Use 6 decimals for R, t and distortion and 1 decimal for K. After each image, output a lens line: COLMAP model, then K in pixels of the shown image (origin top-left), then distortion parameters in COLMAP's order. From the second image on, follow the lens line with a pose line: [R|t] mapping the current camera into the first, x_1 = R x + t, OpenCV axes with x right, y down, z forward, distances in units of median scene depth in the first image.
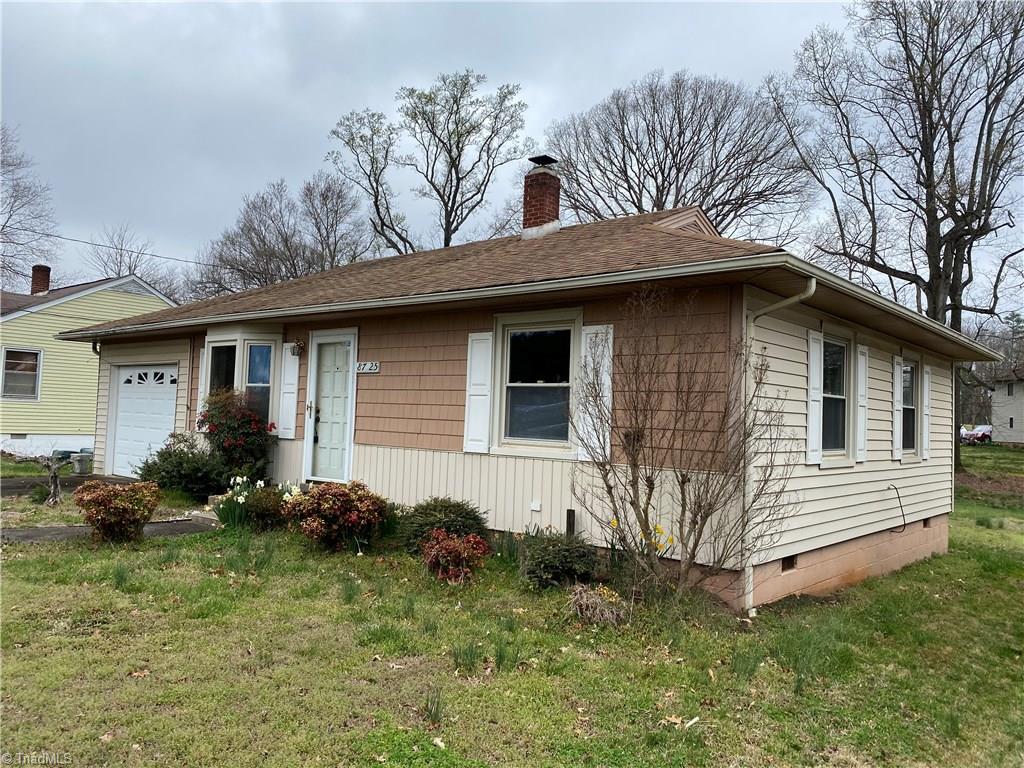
lens RADIAL K [[787.0, 0, 514.0], [0, 787.0, 384.9], [0, 0, 1]] dist [0.028166, 0.004228]
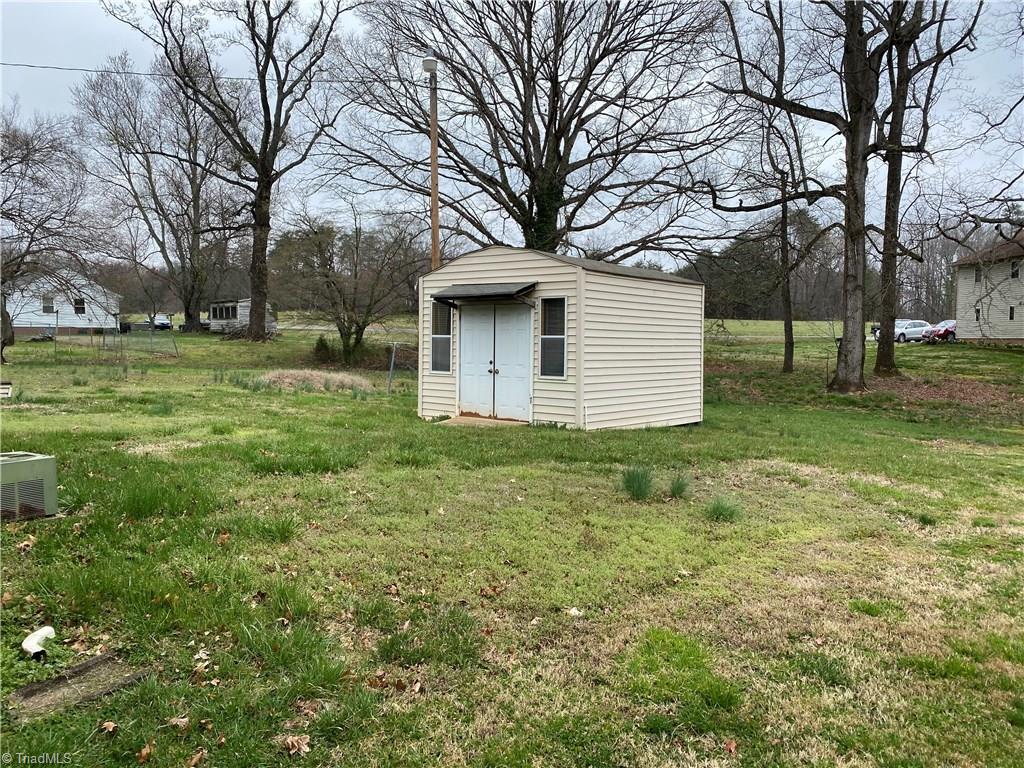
lens RADIAL K [[787.0, 0, 510.3], [0, 787.0, 380.9], [0, 0, 1]] dist [0.028166, 0.004228]
pose [[0.999553, -0.028714, -0.008298, 0.197080], [0.029386, 0.994812, 0.097395, 0.029185], [0.005459, -0.097595, 0.995211, 0.227248]]
